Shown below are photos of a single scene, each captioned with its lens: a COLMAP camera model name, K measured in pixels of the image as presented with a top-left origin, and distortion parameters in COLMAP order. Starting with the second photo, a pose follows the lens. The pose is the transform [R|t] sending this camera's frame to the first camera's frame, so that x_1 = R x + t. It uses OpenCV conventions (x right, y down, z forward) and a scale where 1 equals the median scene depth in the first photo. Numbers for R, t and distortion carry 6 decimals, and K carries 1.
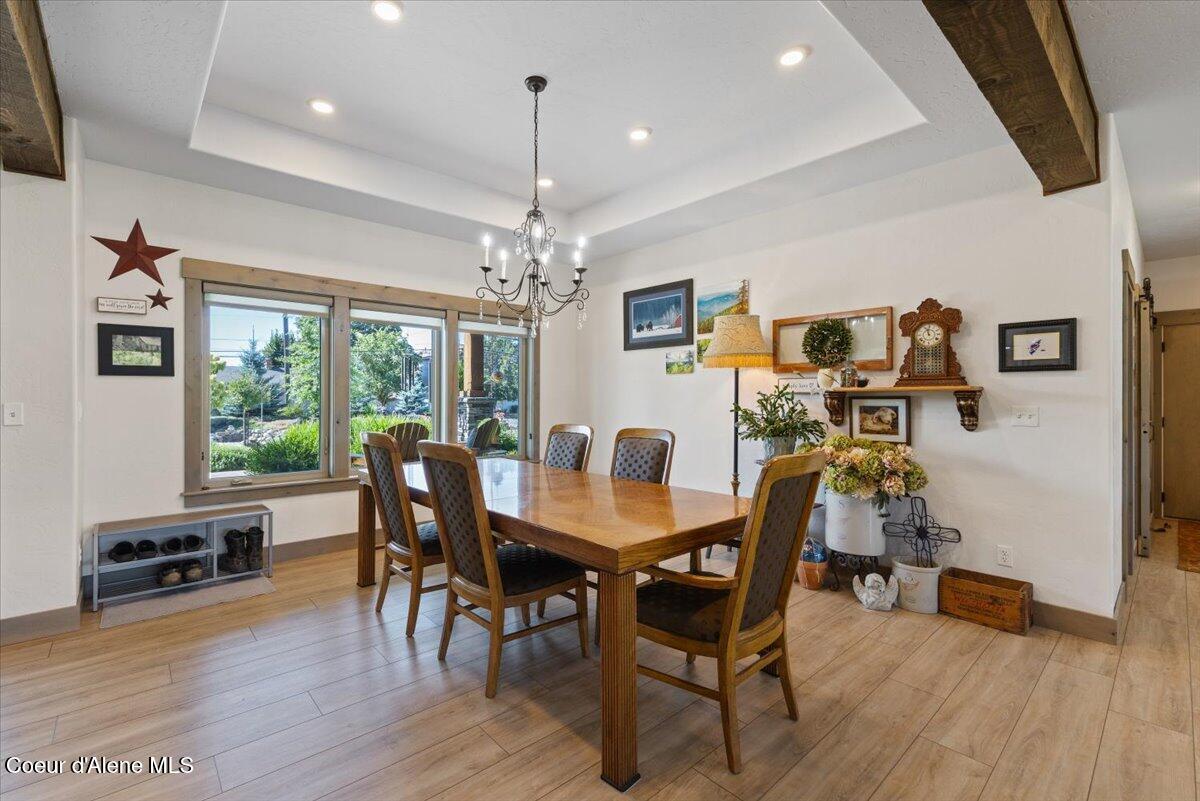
lens RADIAL K [[528.4, 0, 582.5], [0, 528.4, 396.4], [0, 0, 1]] dist [-0.002397, 0.000047]
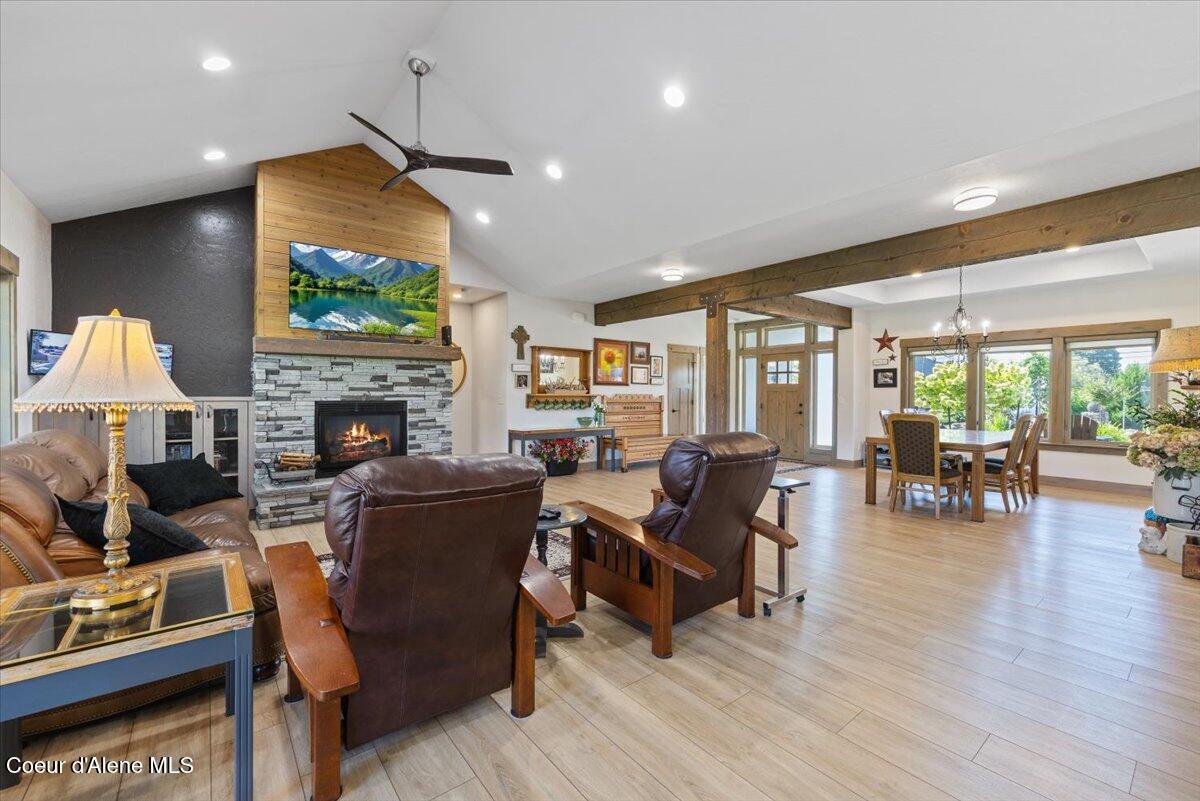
lens RADIAL K [[498.6, 0, 602.6], [0, 498.6, 397.0], [0, 0, 1]] dist [0.000279, 0.000014]
pose [[-0.048510, 0.001514, -0.998822, 1.680109], [-0.002450, 0.999996, 0.001635, 0.008196], [0.998820, 0.002526, -0.048506, -0.289422]]
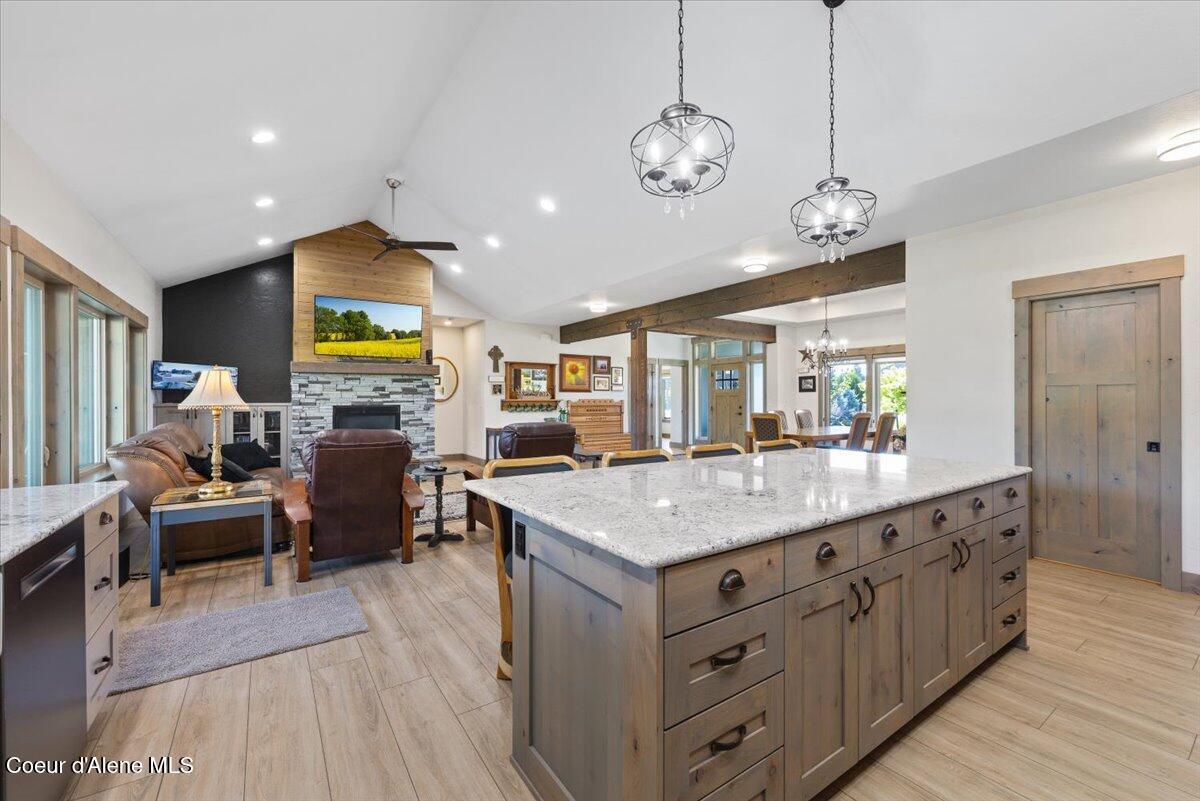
lens RADIAL K [[493.0, 0, 604.6], [0, 493.0, 395.9], [0, 0, 1]] dist [-0.001605, -0.000012]
pose [[-0.117748, -0.008876, -0.993004, 2.142519], [0.003446, 0.999950, -0.009346, 0.007262], [0.993038, -0.004523, -0.117712, 0.143143]]
